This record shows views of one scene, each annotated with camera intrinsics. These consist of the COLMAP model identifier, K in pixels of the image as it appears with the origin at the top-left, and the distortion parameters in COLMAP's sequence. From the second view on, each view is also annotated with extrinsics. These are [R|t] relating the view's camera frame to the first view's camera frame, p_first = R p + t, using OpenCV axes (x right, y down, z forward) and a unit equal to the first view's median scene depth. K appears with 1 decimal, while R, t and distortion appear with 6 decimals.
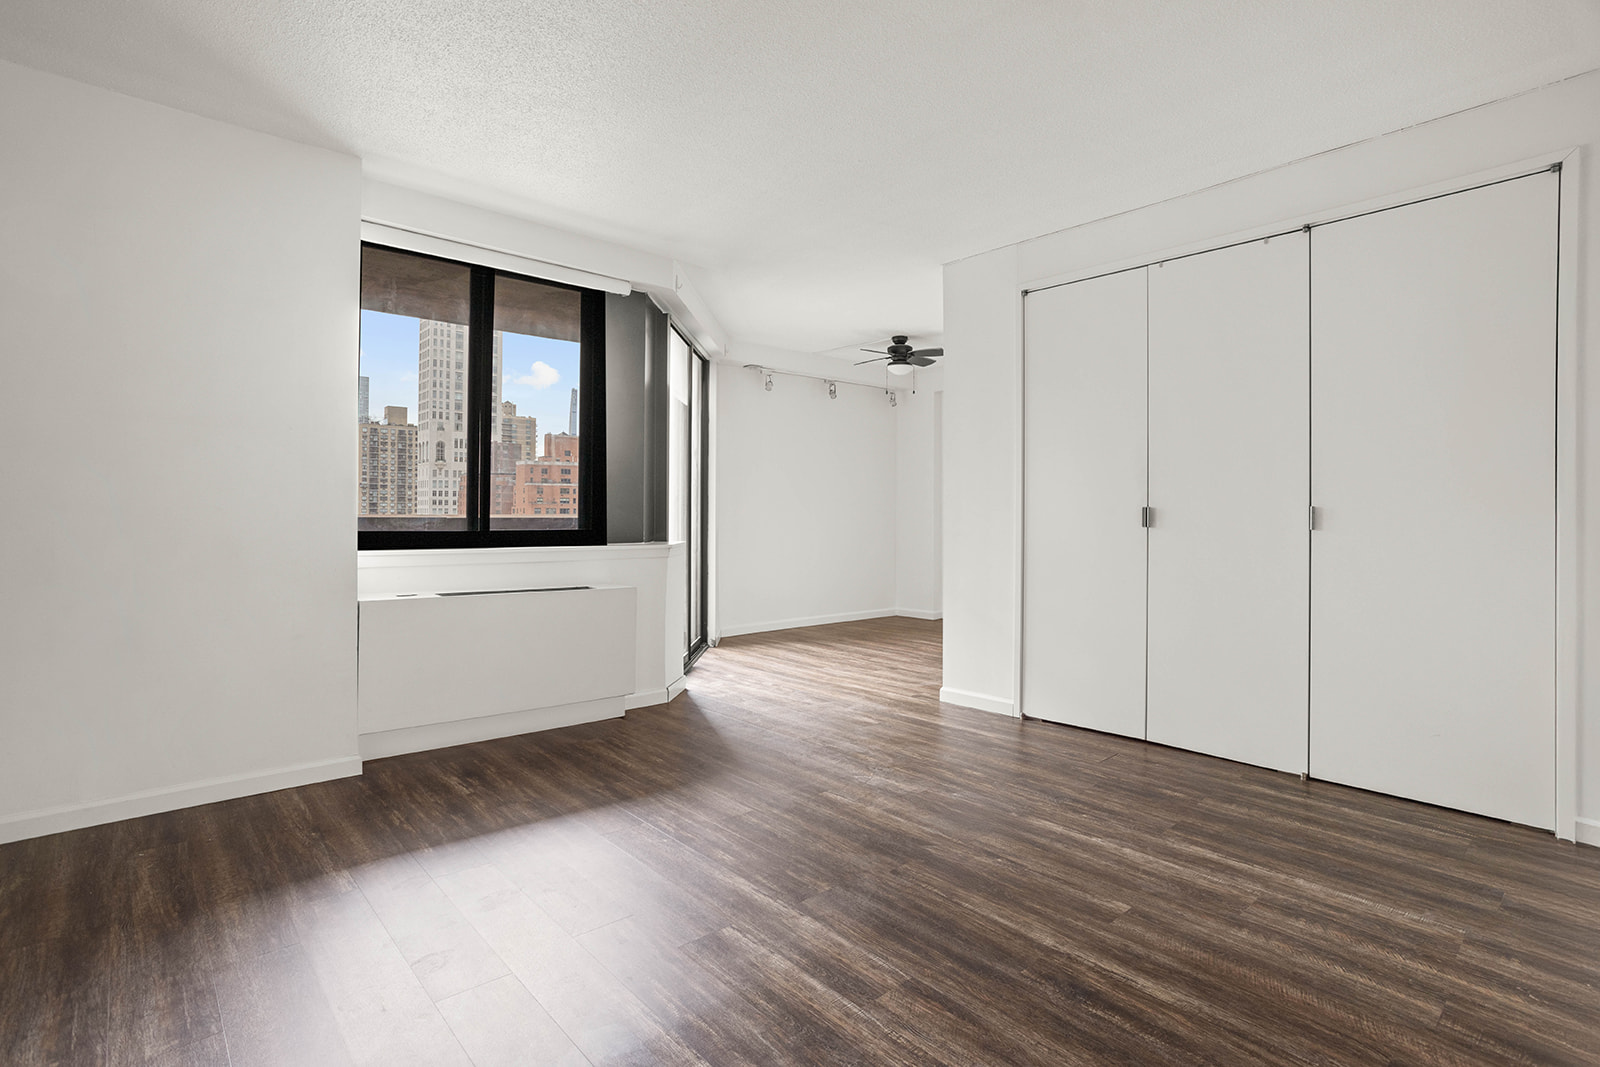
lens RADIAL K [[781.2, 0, 795.8], [0, 781.2, 521.9], [0, 0, 1]] dist [-0.000031, 0.000438]
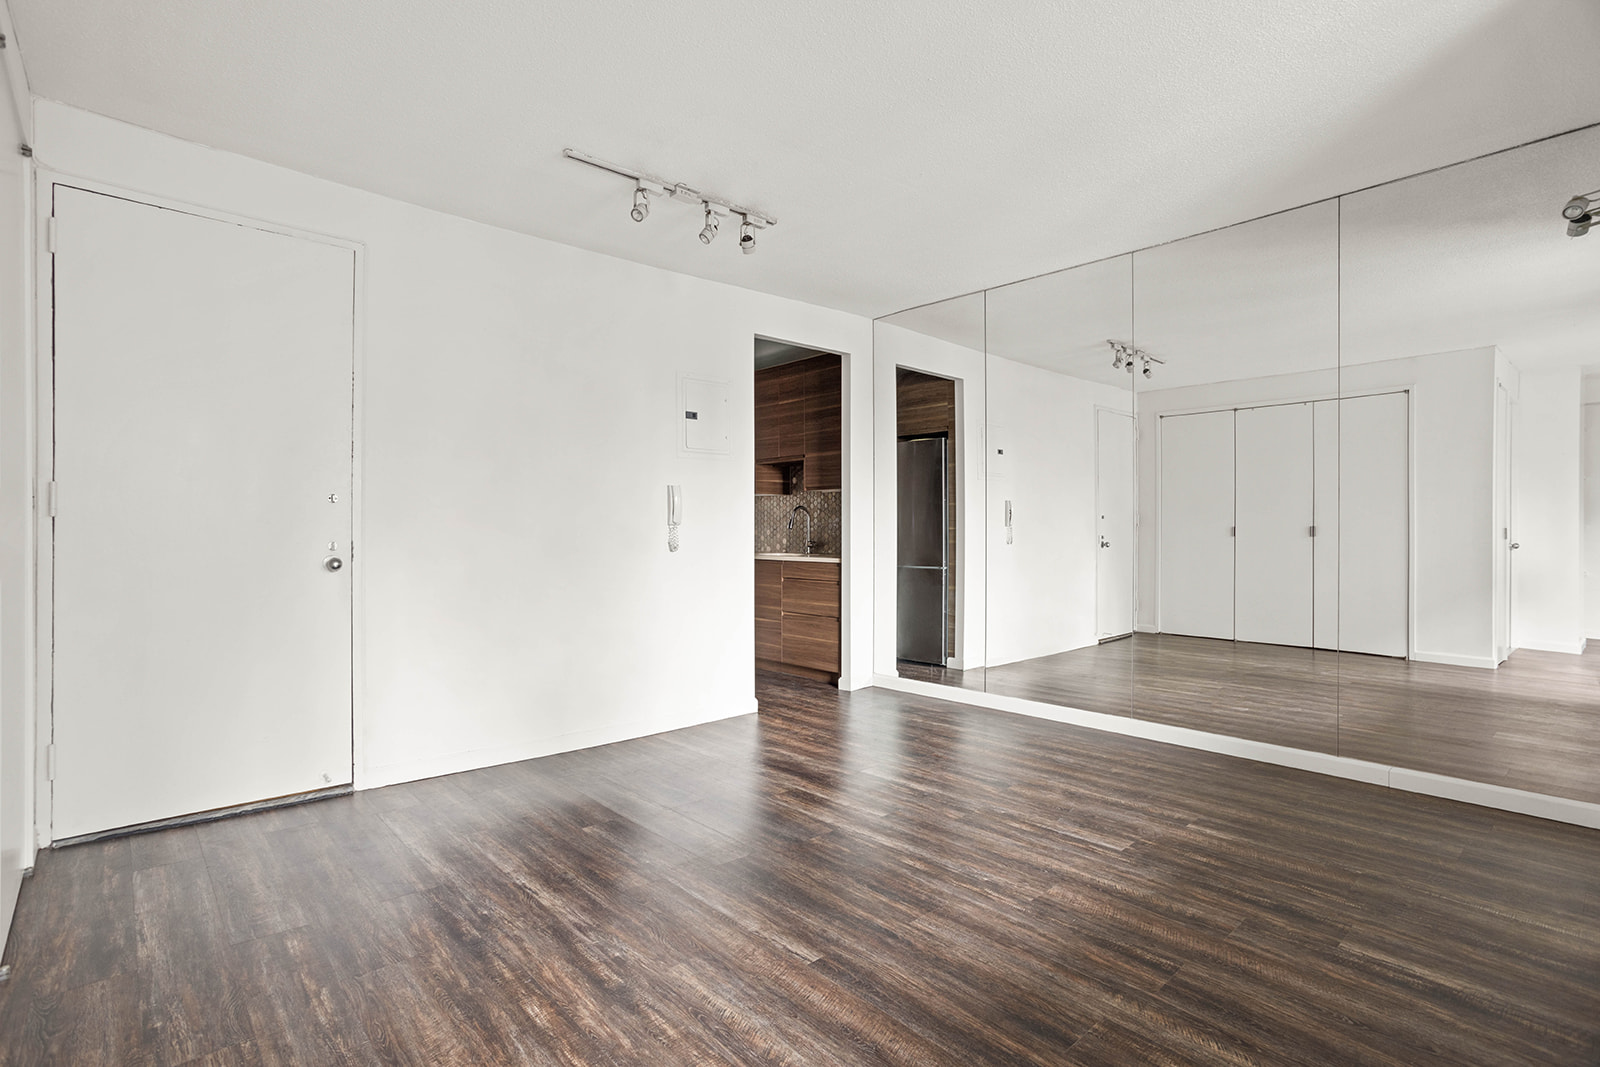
lens RADIAL K [[781.2, 0, 798.6], [0, 781.2, 530.6], [0, 0, 1]] dist [-0.000031, 0.000438]
pose [[-0.999896, -0.002431, -0.014214, 0.077160], [-0.002652, 0.999876, 0.015537, -0.025508], [0.014175, 0.015573, -0.999778, 2.087550]]
